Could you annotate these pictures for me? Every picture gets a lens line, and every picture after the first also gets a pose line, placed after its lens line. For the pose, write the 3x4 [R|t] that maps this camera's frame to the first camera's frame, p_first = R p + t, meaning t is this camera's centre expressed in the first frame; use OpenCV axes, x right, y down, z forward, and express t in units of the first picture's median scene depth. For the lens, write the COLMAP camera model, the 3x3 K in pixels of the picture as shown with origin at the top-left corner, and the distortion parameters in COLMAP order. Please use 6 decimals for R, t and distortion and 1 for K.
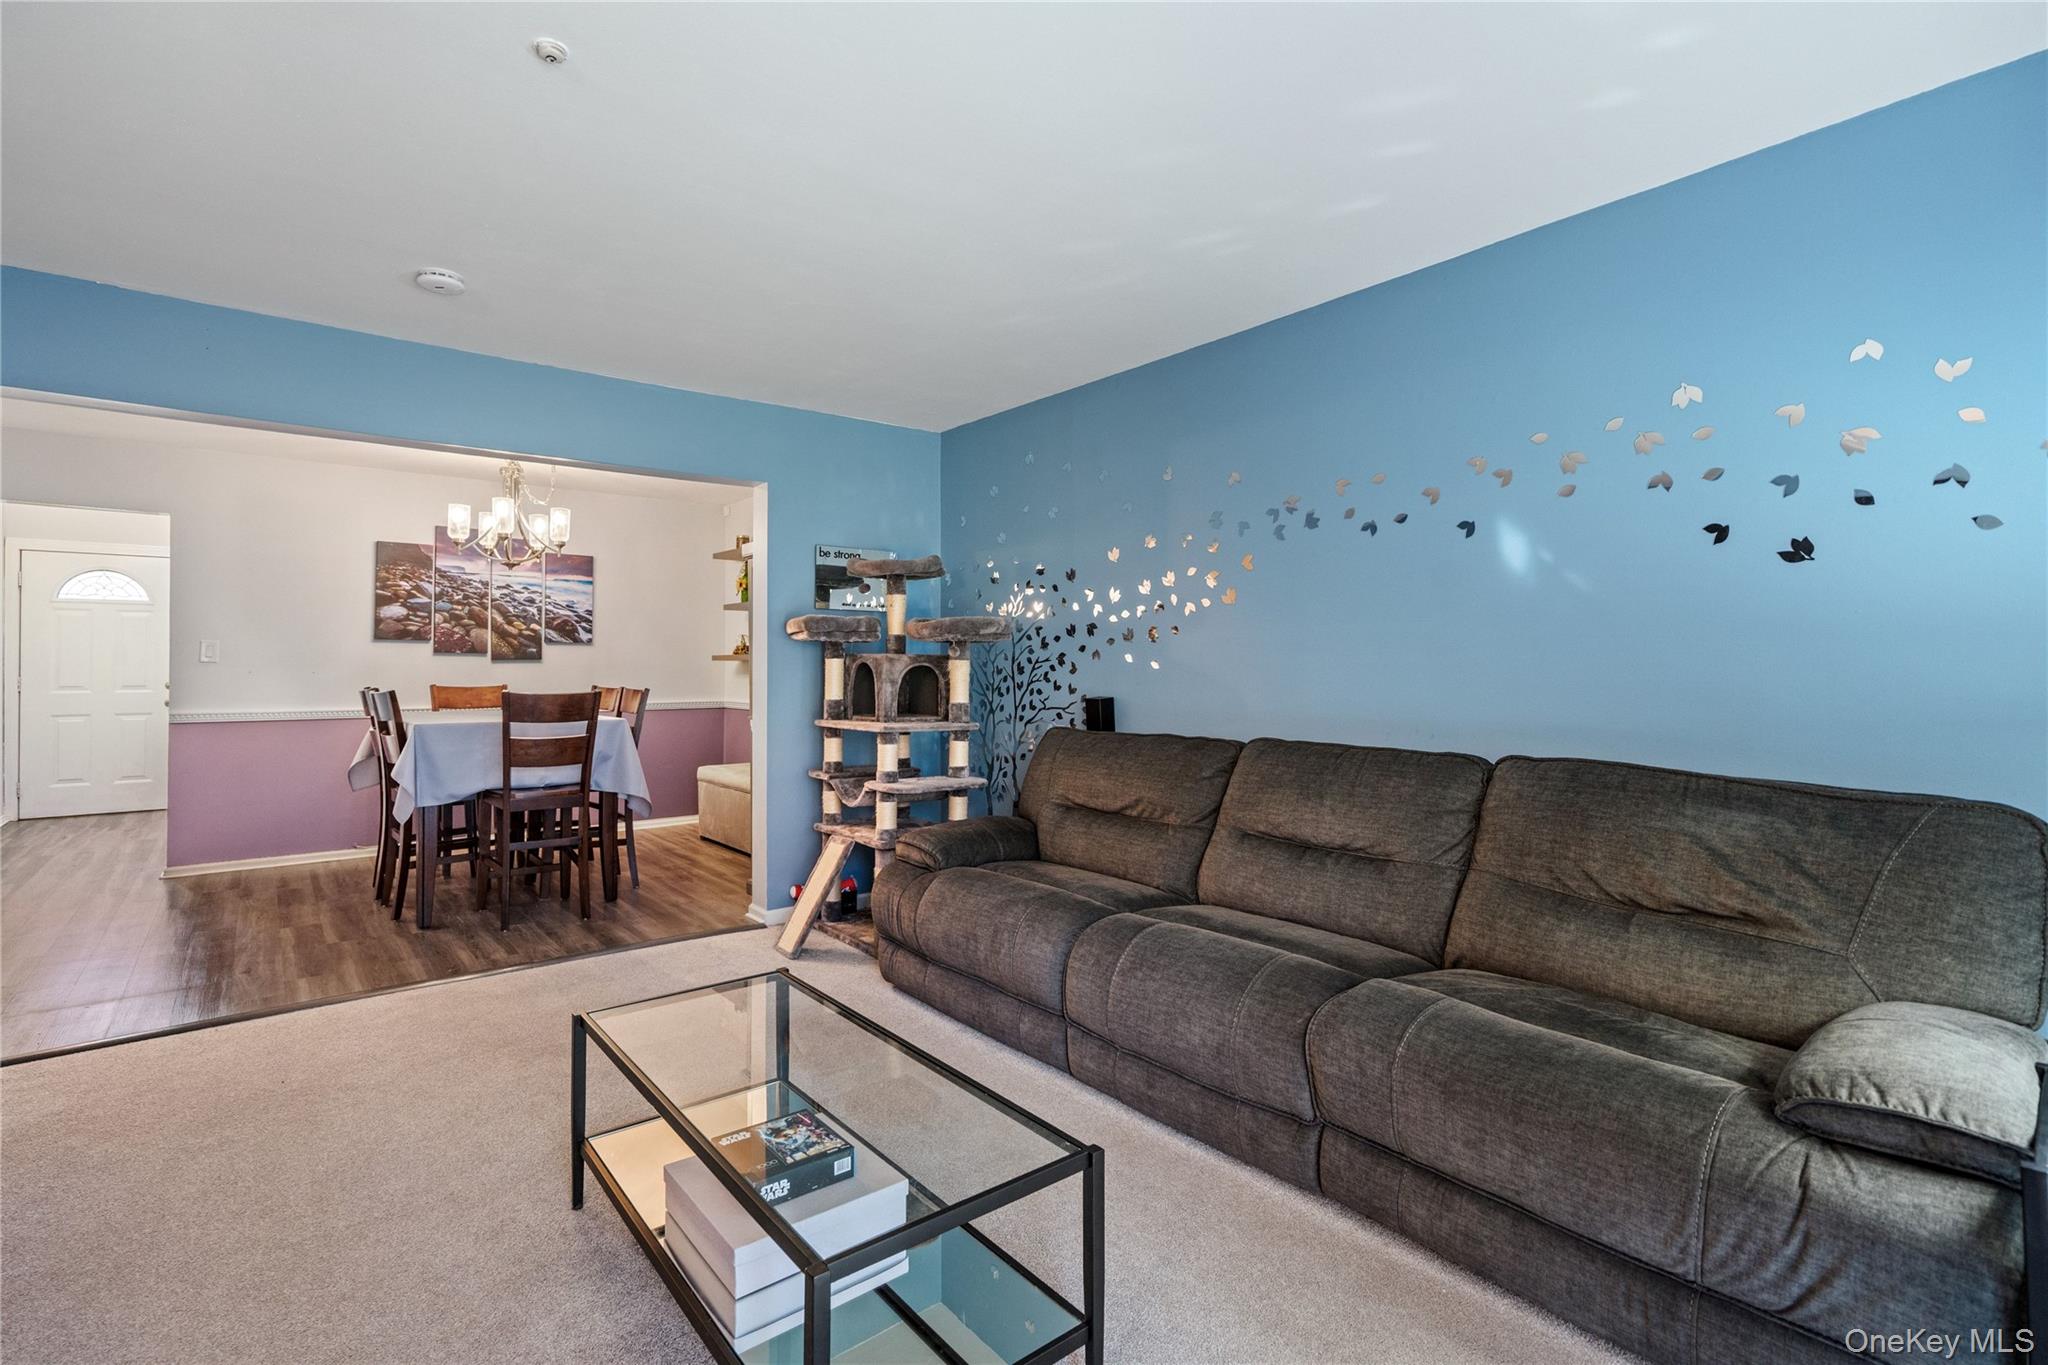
lens RADIAL K [[922.4, 0, 1034.7], [0, 922.4, 664.1], [0, 0, 1]] dist [-0.032933, 0.009534]
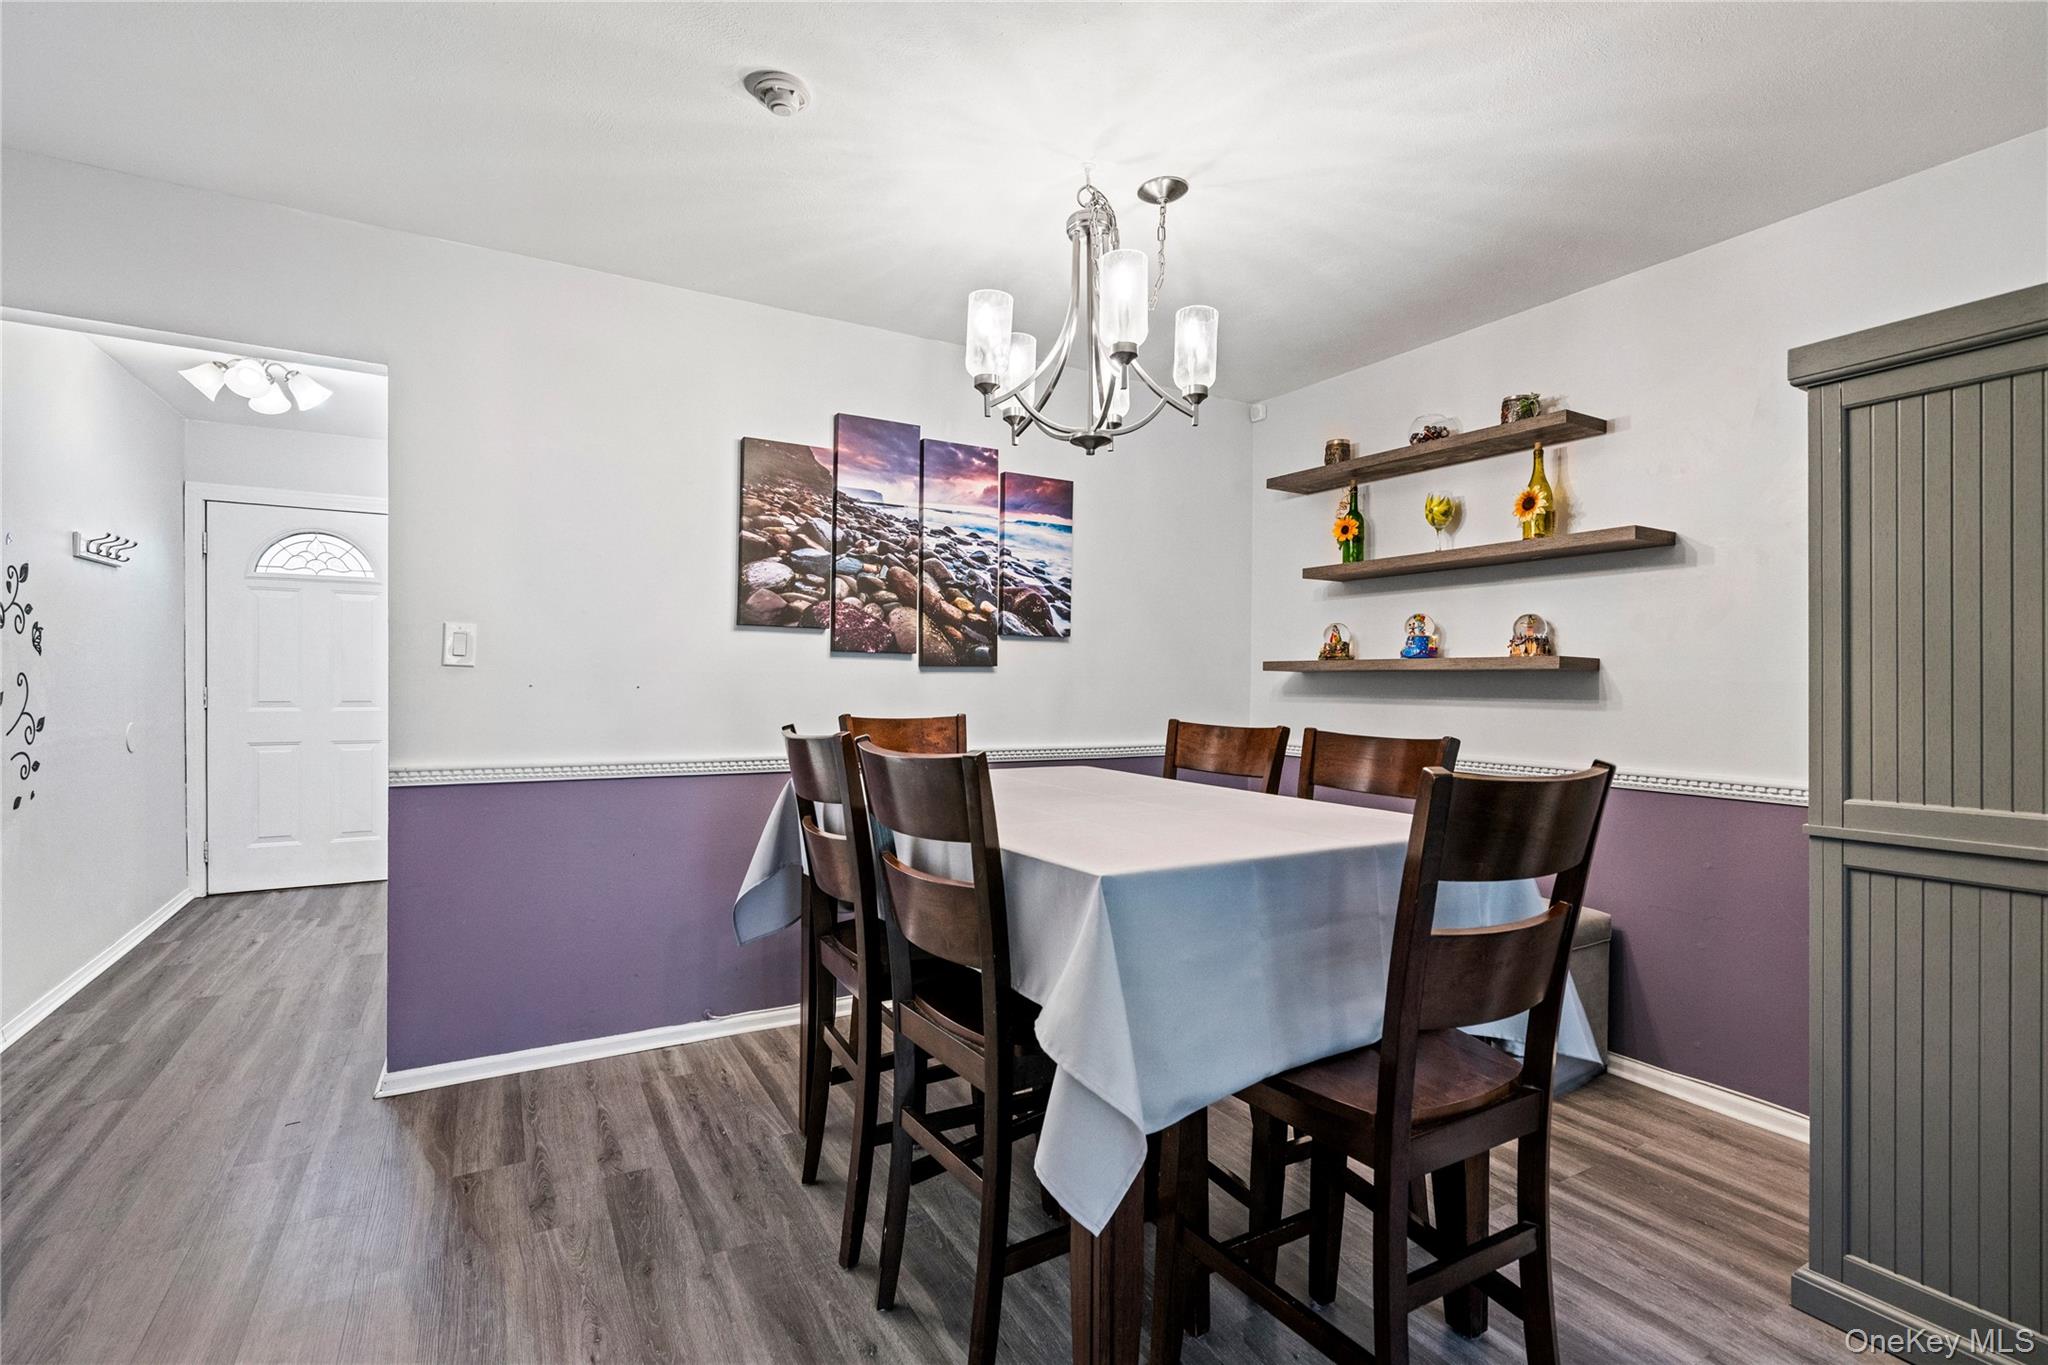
lens RADIAL K [[922.4, 0, 1018.9], [0, 922.4, 690.3], [0, 0, 1]] dist [-0.032933, 0.009534]
pose [[0.984414, 0.010533, -0.175553, -0.628995], [-0.008289, 0.999874, 0.013508, 0.002267], [0.175673, -0.011843, 0.984377, 0.673559]]
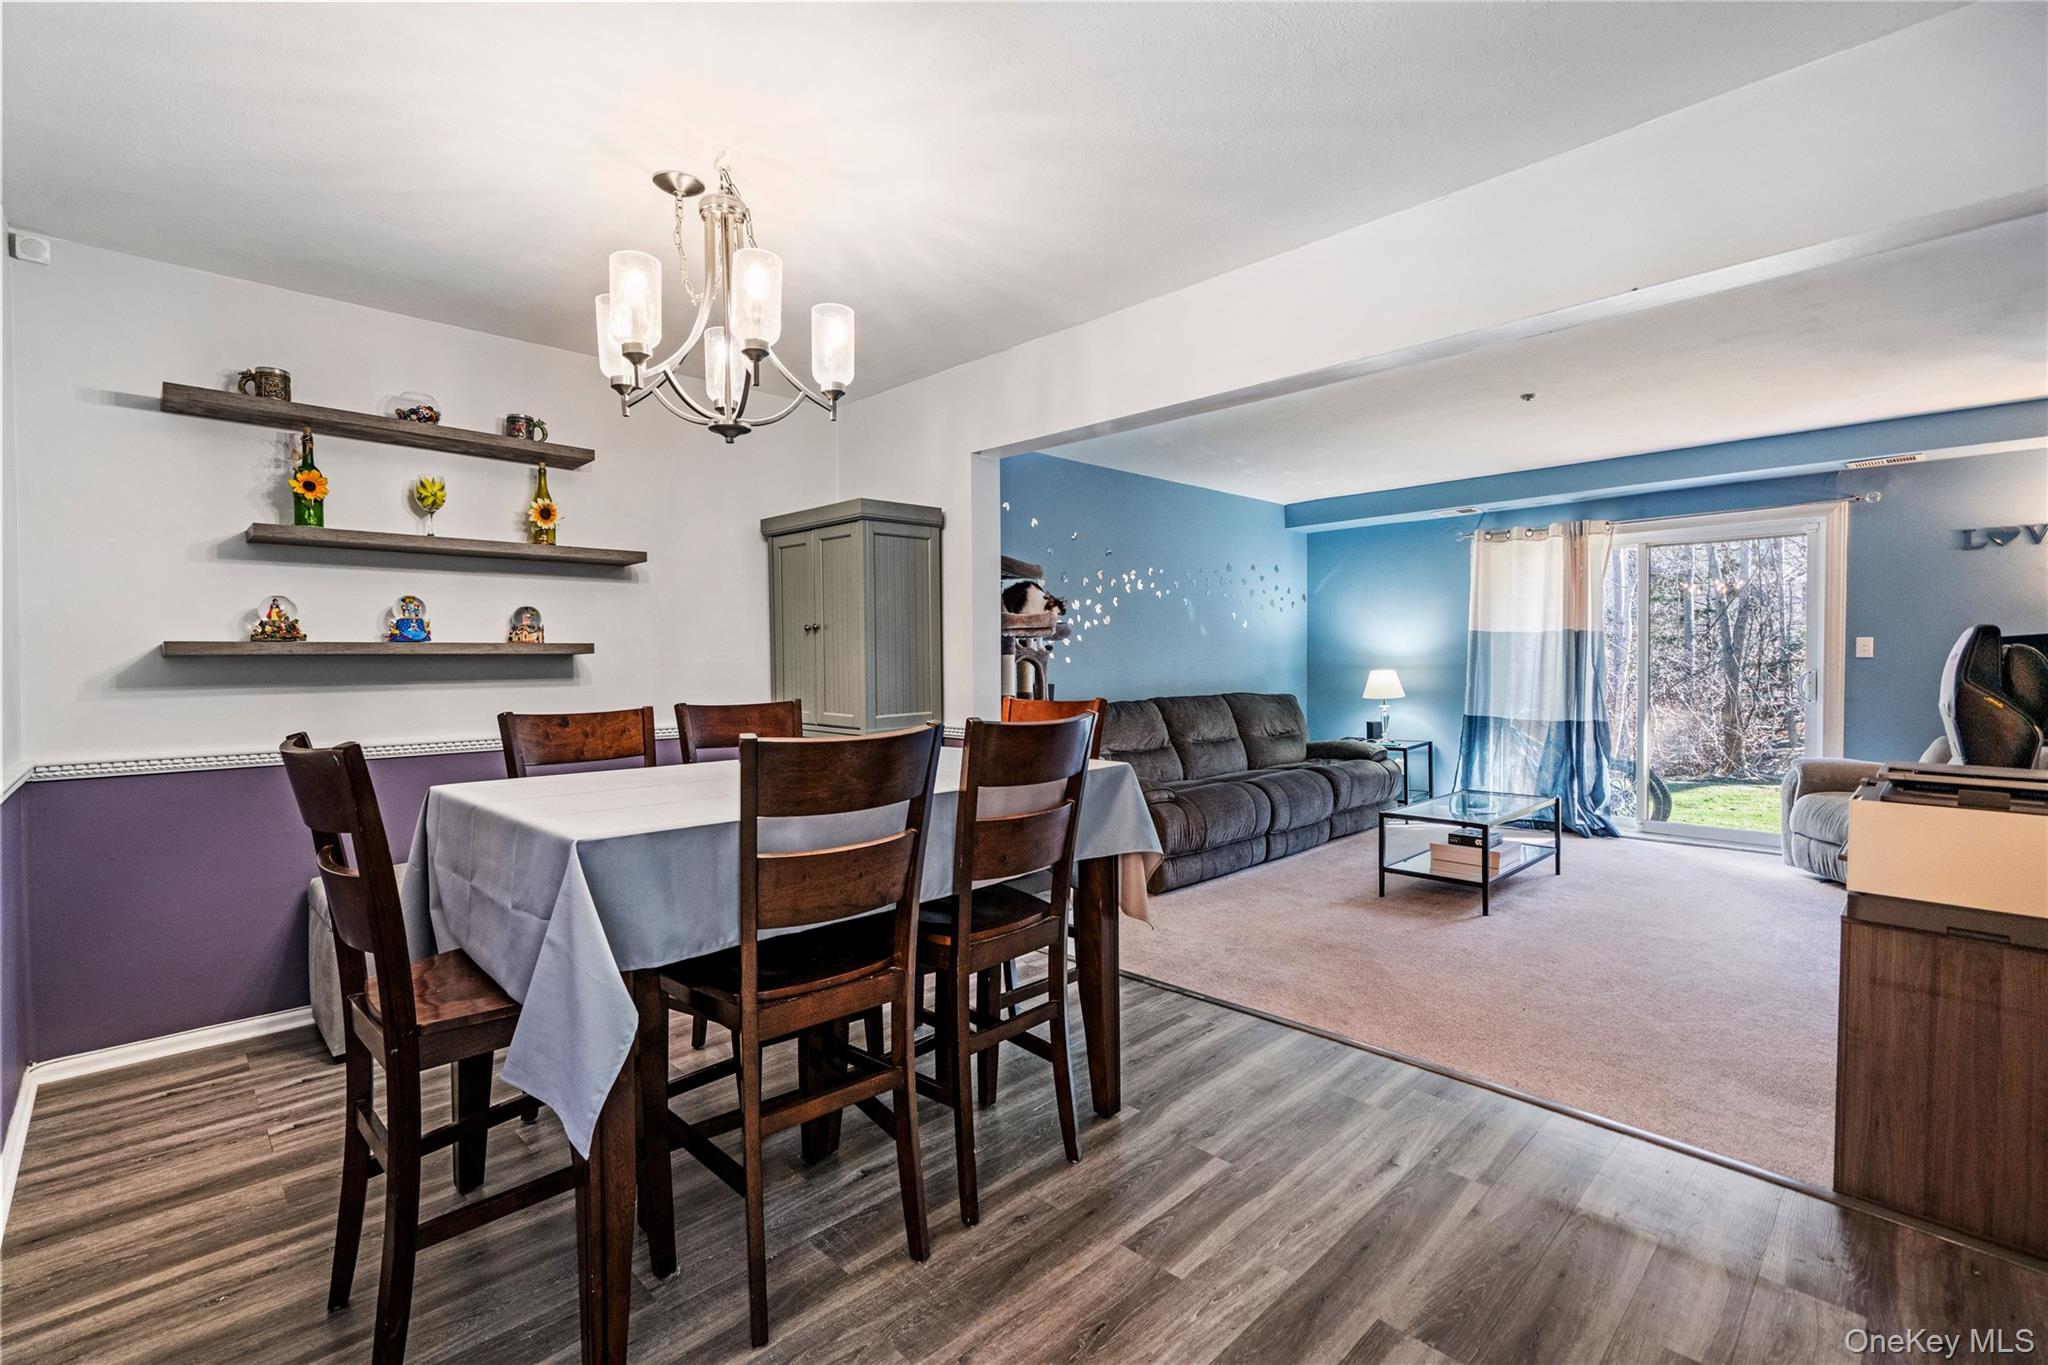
lens RADIAL K [[922.4, 0, 980.8], [0, 922.4, 676.9], [0, 0, 1]] dist [-0.032933, 0.009534]
pose [[-0.064436, -0.029459, 0.997487, -1.203355], [-0.004137, 0.999563, 0.029253, -0.012854], [-0.997913, -0.002242, -0.064529, 1.074869]]
